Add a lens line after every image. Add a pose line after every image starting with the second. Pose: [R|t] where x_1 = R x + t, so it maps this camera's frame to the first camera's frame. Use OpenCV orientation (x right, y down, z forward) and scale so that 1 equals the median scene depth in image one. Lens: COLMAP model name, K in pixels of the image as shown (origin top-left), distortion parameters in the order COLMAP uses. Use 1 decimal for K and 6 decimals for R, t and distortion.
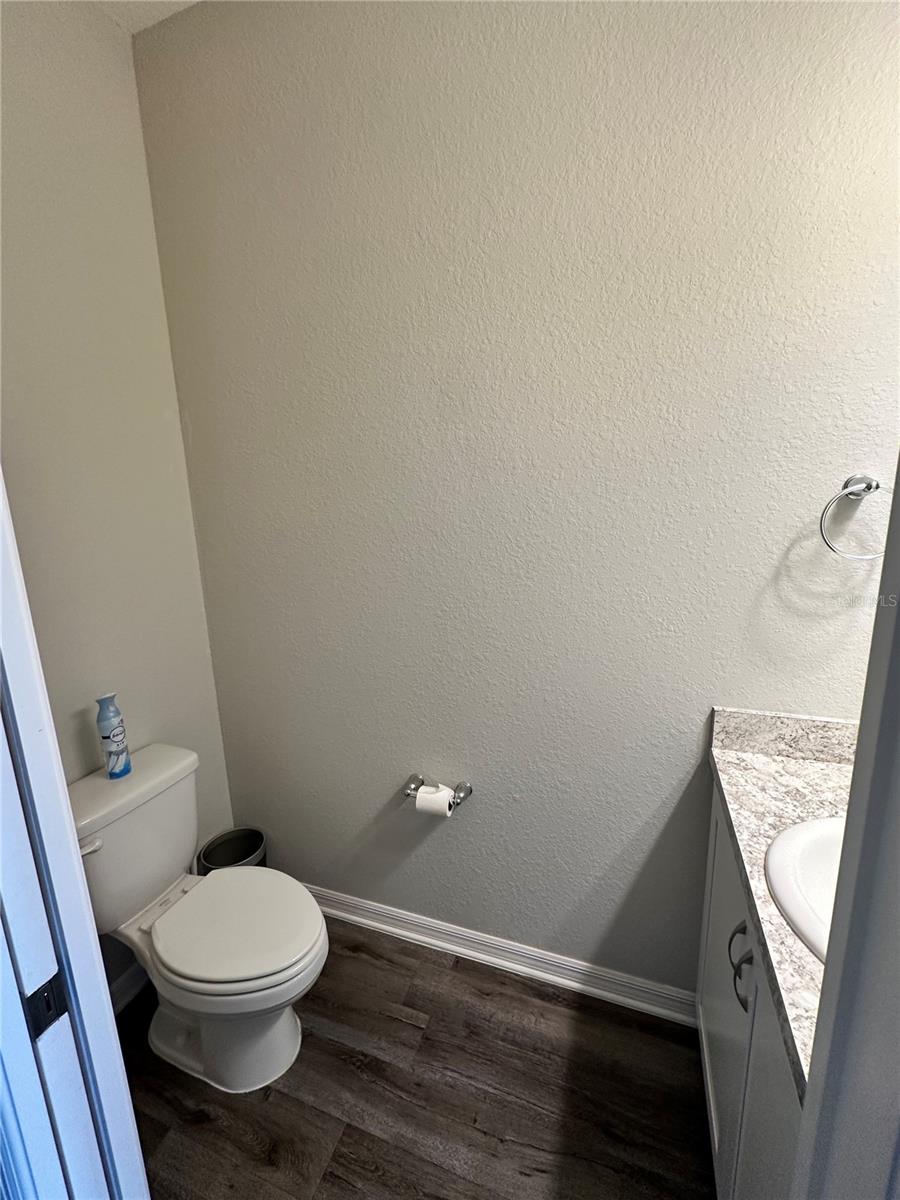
lens RADIAL K [[493.4, 0, 450.0], [0, 493.4, 600.0], [0, 0, 1]] dist [-0.001852, 0.000454]
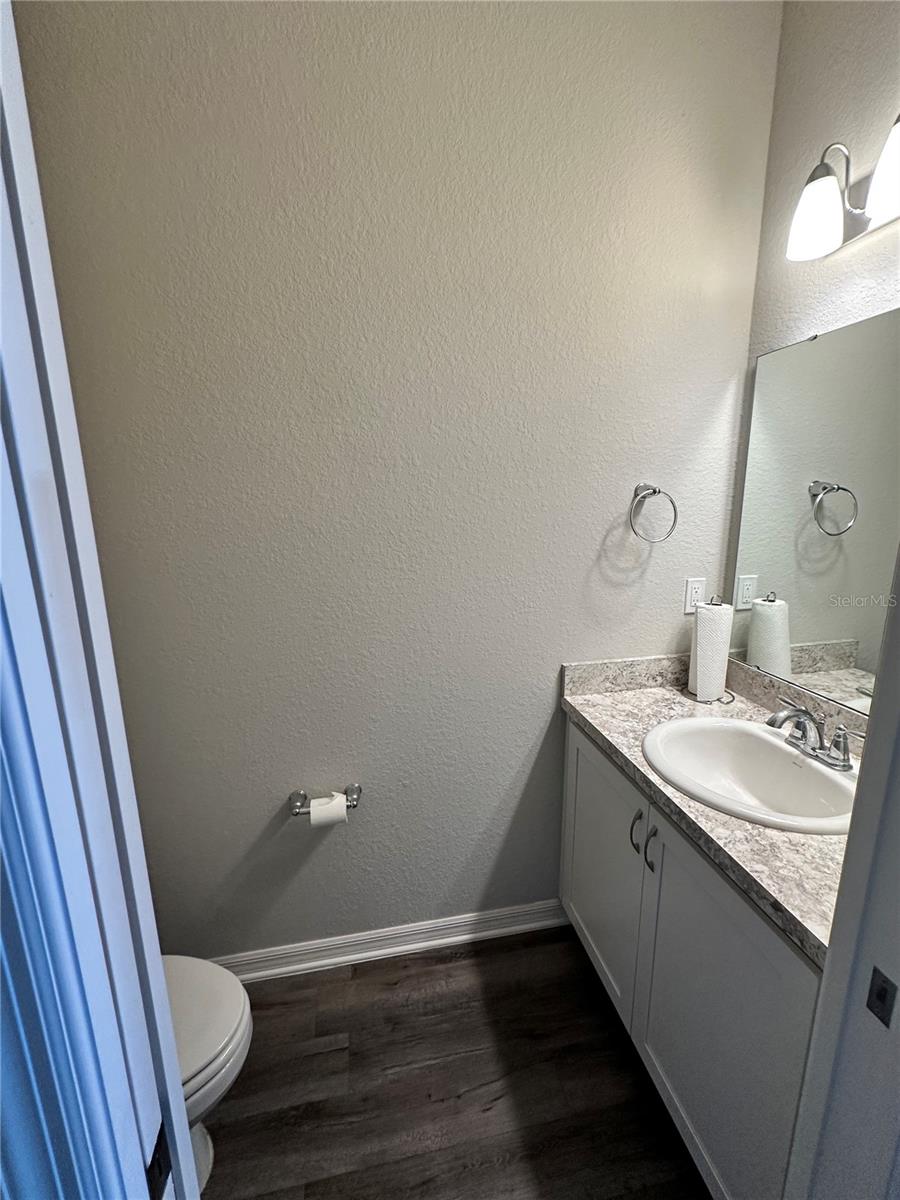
lens RADIAL K [[493.4, 0, 450.0], [0, 493.4, 600.0], [0, 0, 1]] dist [-0.001852, 0.000454]
pose [[0.855706, -0.086787, 0.510132, -0.329350], [0.088953, 0.995831, 0.020205, 0.002503], [-0.509759, 0.028088, 0.859859, 0.055863]]
